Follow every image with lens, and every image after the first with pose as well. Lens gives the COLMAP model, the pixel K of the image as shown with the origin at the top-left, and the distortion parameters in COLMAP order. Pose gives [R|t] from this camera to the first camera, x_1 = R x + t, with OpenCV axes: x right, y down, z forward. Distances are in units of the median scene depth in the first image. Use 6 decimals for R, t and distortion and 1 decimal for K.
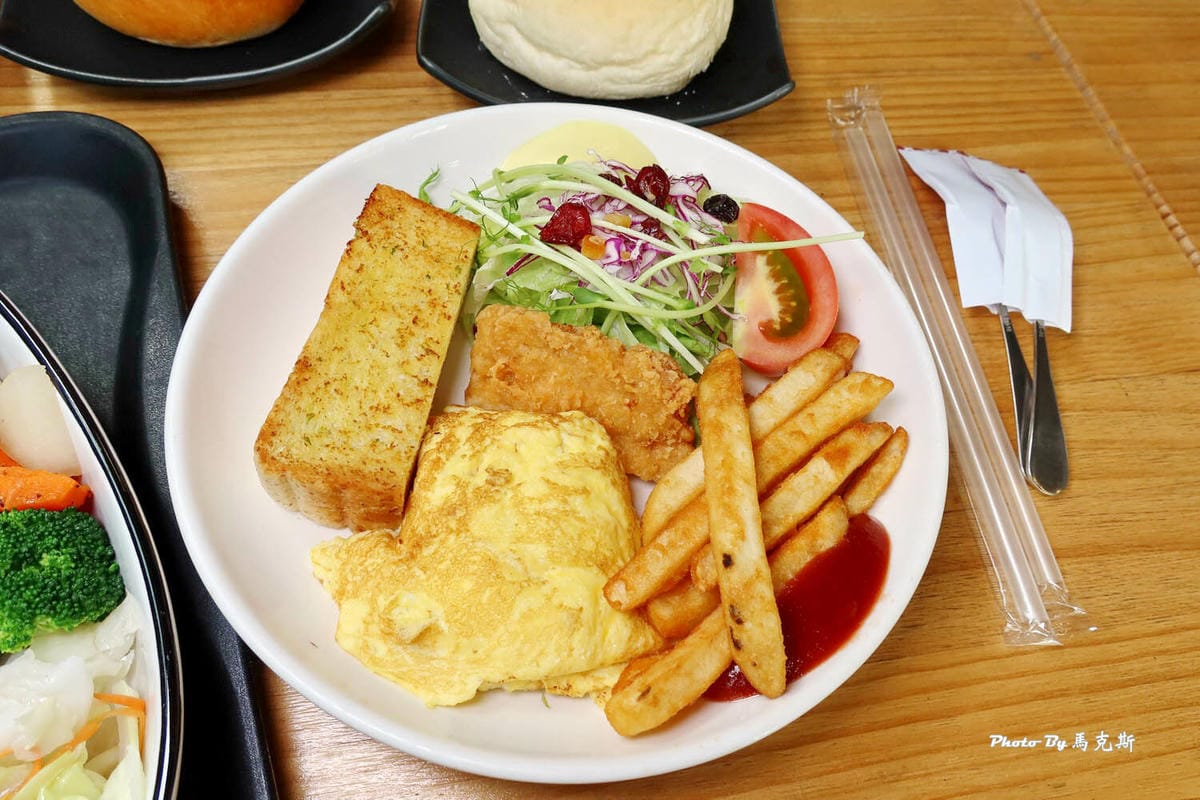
lens RADIAL K [[773.1, 0, 600.0], [0, 773.1, 400.0], [0, 0, 1]] dist [-0.009812, -0.001430]
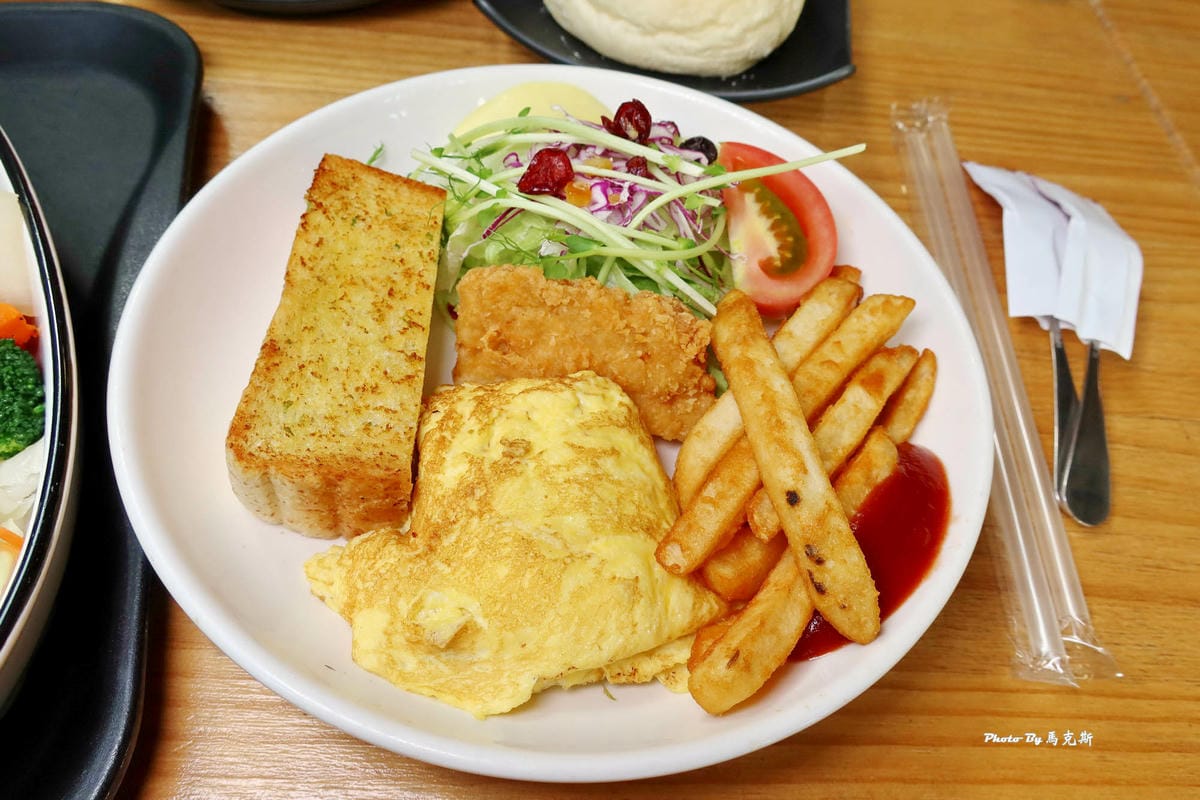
lens RADIAL K [[773.1, 0, 600.0], [0, 773.1, 400.0], [0, 0, 1]] dist [-0.009812, -0.001430]
pose [[0.986370, -0.127205, 0.104366, -0.117378], [0.132790, 0.989962, -0.048404, 0.097448], [-0.097161, 0.061603, 0.993360, 0.115635]]
